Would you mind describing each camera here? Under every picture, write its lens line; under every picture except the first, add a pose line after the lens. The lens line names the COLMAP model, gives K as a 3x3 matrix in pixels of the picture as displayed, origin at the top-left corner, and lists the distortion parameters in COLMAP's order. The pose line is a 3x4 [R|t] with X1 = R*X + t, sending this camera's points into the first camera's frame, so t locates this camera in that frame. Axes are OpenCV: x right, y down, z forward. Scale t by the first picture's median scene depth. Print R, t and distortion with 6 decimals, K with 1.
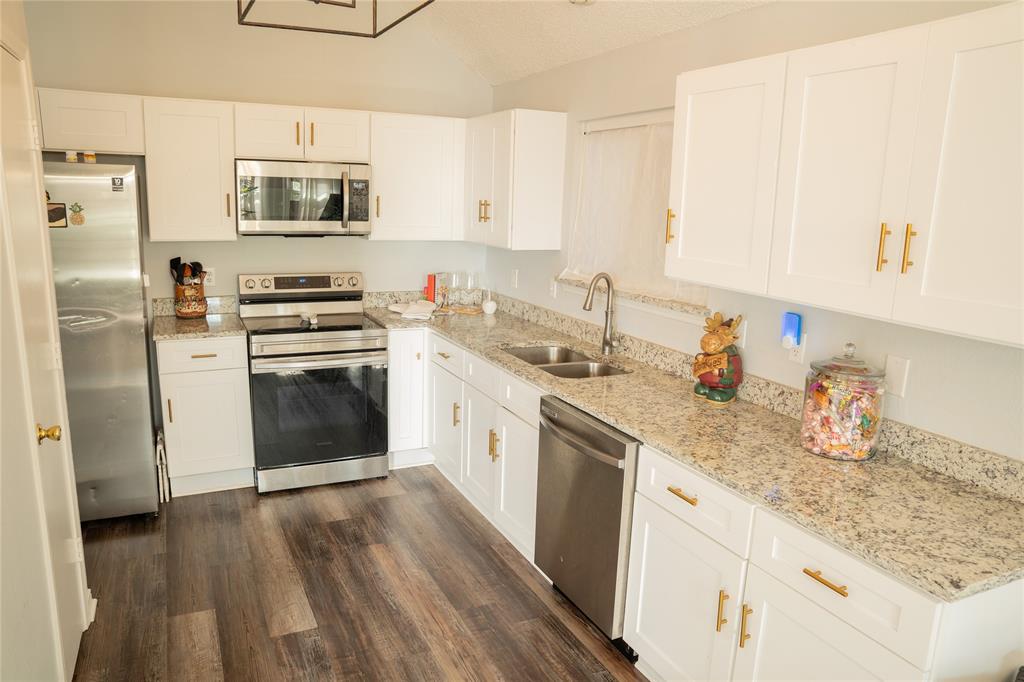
lens RADIAL K [[710.0, 0, 514.7], [0, 710.0, 345.5], [0, 0, 1]] dist [-0.139554, 0.112553]
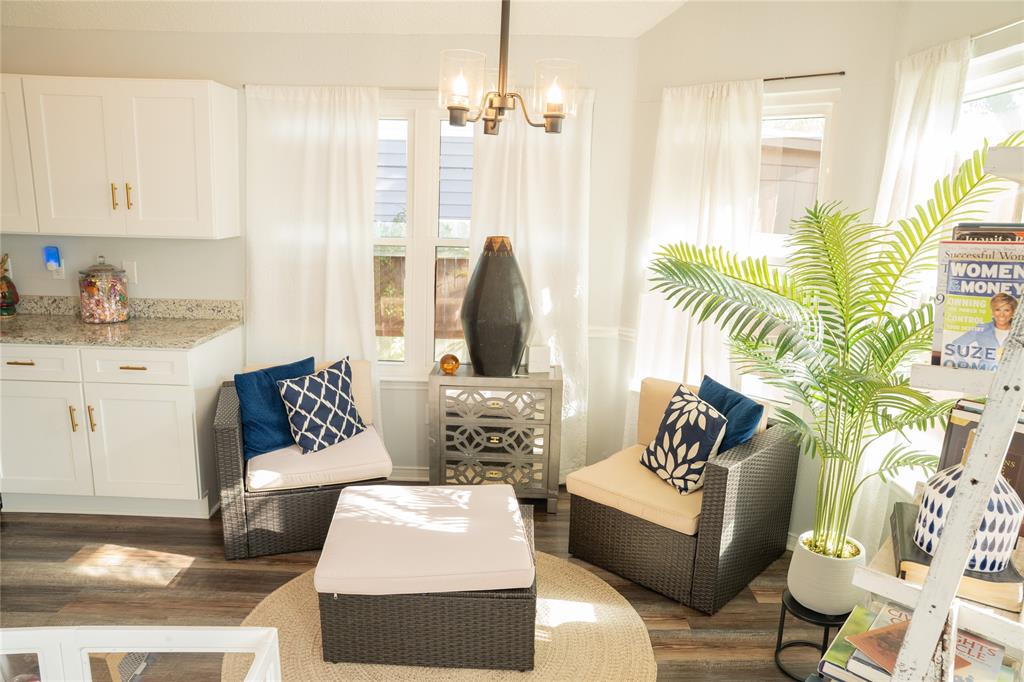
lens RADIAL K [[710.0, 0, 514.7], [0, 710.0, 345.5], [0, 0, 1]] dist [-0.139554, 0.112553]
pose [[0.436986, -0.205371, 0.875709, -0.593935], [0.168433, 0.975047, 0.144618, 0.141317], [-0.883557, 0.084302, 0.460673, -0.663376]]
